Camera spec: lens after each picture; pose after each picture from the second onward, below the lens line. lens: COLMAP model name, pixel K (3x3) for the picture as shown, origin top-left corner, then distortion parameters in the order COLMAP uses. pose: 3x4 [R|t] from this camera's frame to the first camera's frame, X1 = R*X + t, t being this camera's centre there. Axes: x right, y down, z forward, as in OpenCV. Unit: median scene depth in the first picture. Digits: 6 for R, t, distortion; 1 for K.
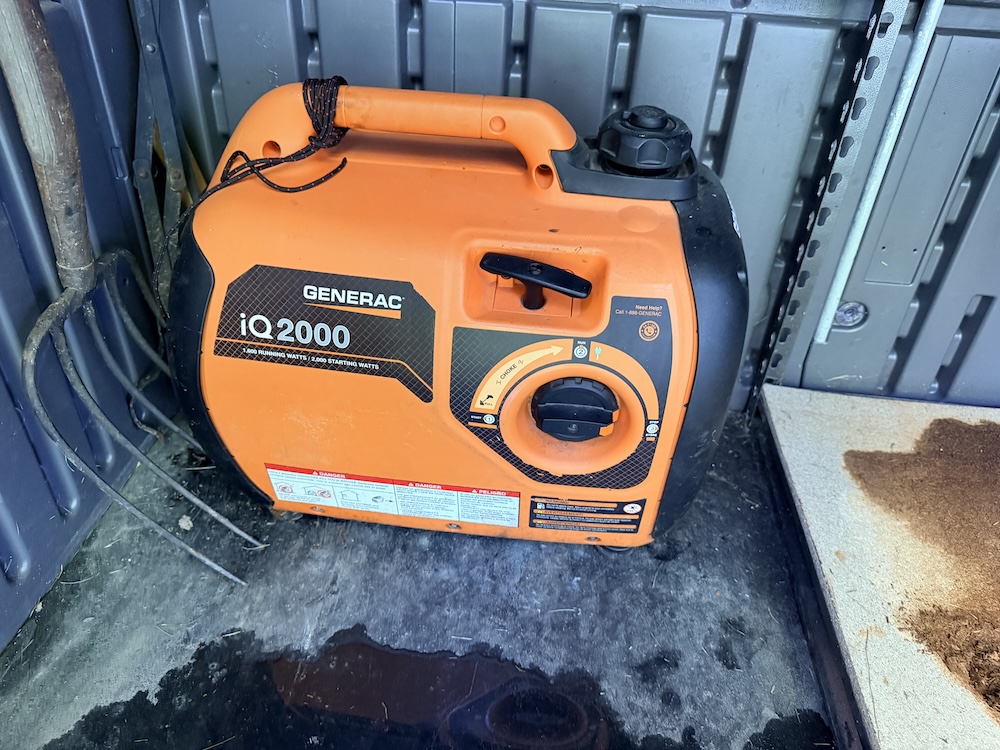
lens RADIAL K [[752.9, 0, 500.0], [0, 752.9, 375.0], [0, 0, 1]] dist [0.000854, -0.002129]
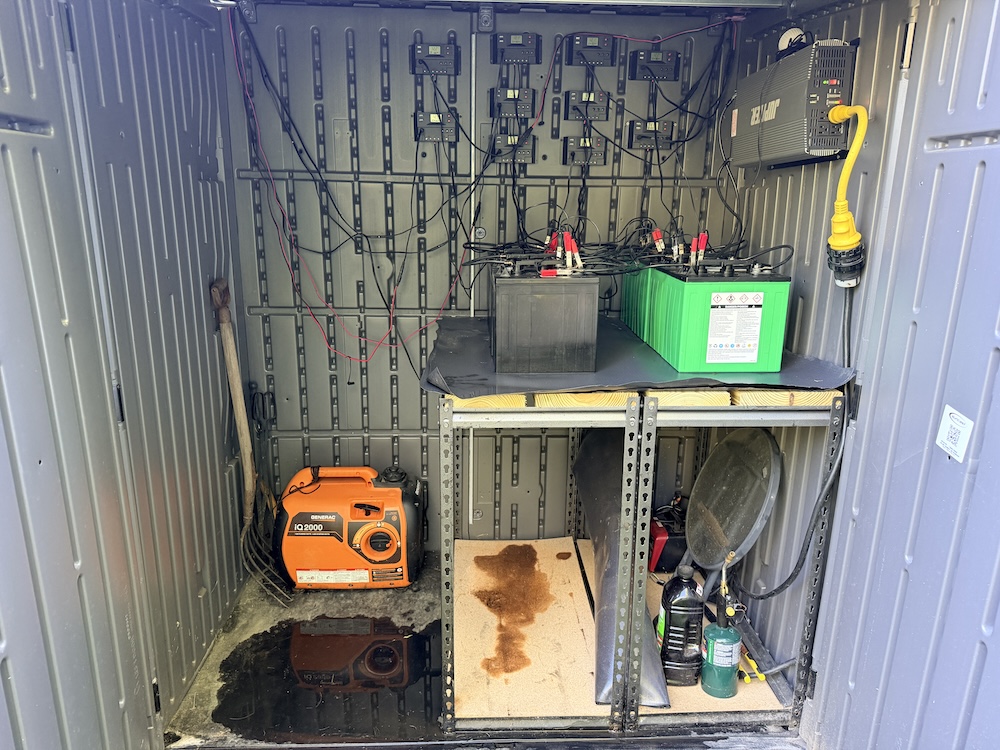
lens RADIAL K [[709.2, 0, 507.8], [0, 709.2, 355.7], [0, 0, 1]] dist [0.039242, -0.001244]
pose [[0.988458, -0.061123, 0.138618, 0.296961], [0.107392, 0.928079, -0.356562, 0.533664], [-0.106854, 0.367333, 0.923931, -2.829313]]
